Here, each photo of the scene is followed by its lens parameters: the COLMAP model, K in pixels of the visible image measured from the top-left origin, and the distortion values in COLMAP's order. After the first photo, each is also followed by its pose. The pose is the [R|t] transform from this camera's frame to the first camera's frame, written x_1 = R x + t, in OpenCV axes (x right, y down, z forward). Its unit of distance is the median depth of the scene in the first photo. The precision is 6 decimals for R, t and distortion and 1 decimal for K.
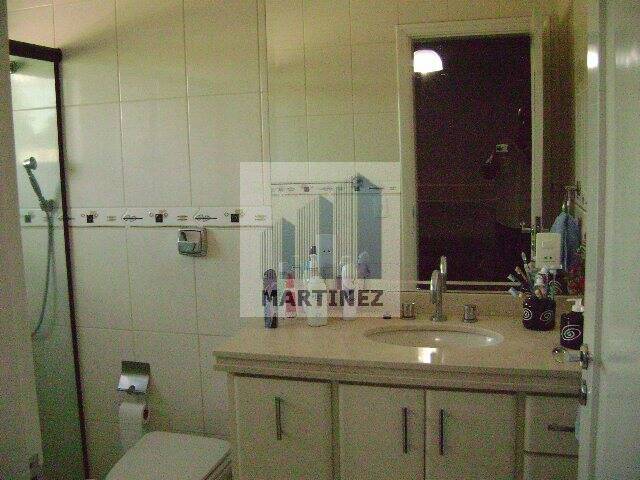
lens RADIAL K [[671.5, 0, 319.8], [0, 671.5, 240.1], [0, 0, 1]] dist [-0.127609, 0.000000]
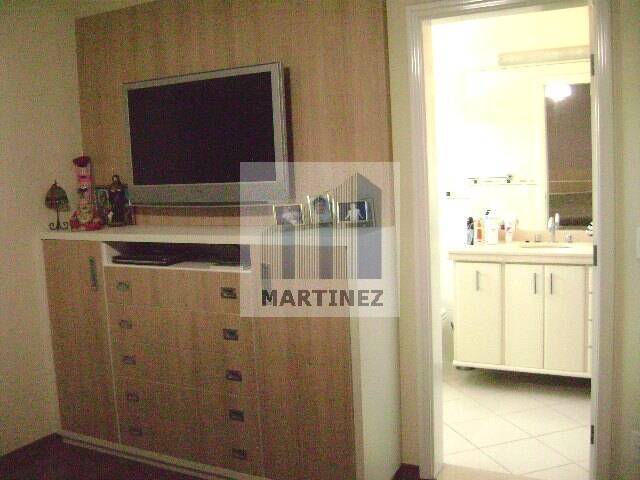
lens RADIAL K [[671.5, 0, 320.4], [0, 671.5, 239.8], [0, 0, 1]] dist [-0.127609, 0.000000]
pose [[0.978736, 0.008411, -0.204950, -0.119819], [-0.008313, 0.999965, 0.001341, 0.132794], [0.204954, 0.000391, 0.978772, -1.288721]]
